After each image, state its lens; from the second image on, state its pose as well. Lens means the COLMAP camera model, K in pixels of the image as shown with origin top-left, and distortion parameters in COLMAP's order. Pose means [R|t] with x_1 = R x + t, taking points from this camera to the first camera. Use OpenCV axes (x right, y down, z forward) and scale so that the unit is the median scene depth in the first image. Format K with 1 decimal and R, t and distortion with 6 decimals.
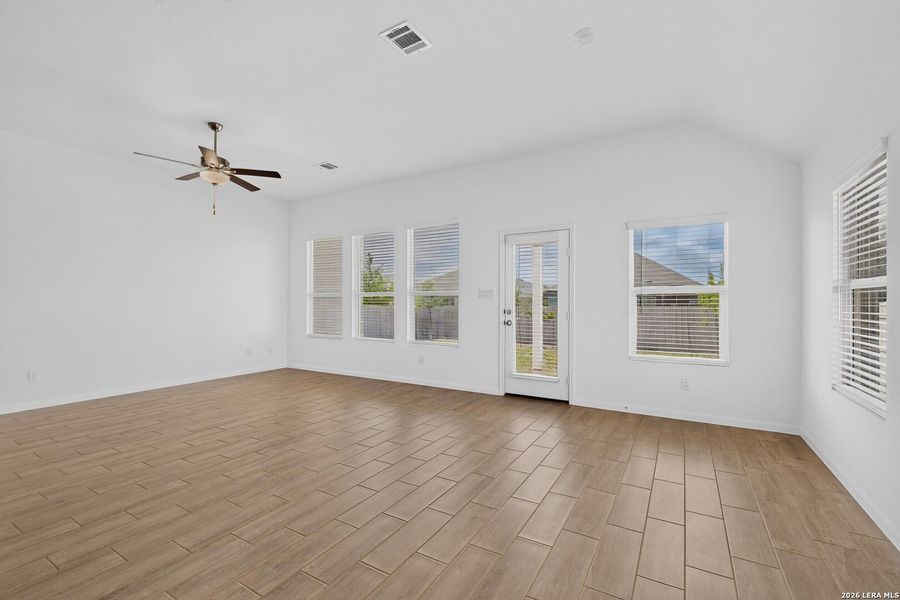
lens RADIAL K [[394.0, 0, 448.2], [0, 394.0, 301.5], [0, 0, 1]] dist [0.011649, -0.000561]
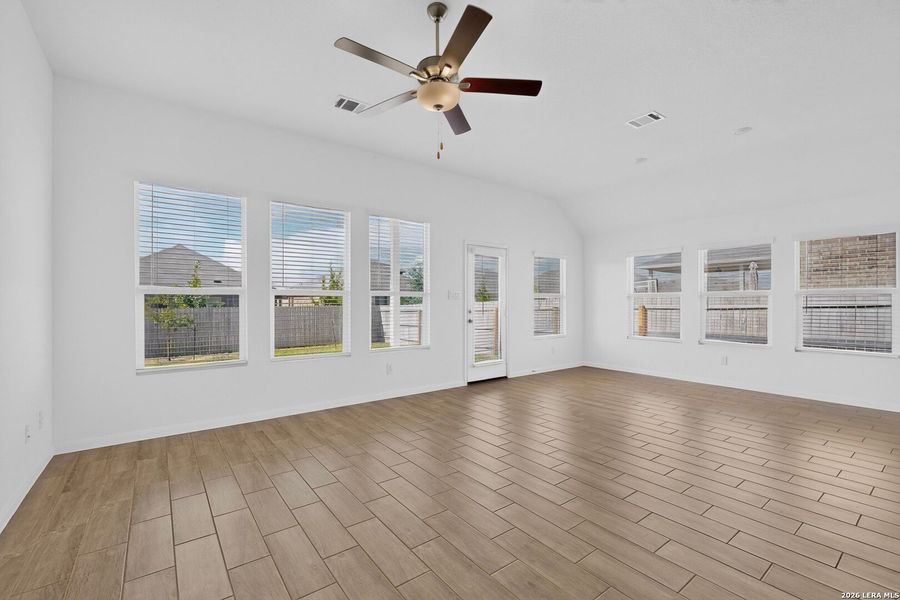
lens RADIAL K [[394.0, 0, 445.7], [0, 394.0, 304.2], [0, 0, 1]] dist [0.011649, -0.000561]
pose [[0.318790, 0.006270, 0.947805, -0.960671], [-0.009344, 0.999950, -0.003473, 0.009587], [-0.947779, -0.007749, 0.318833, 0.699142]]
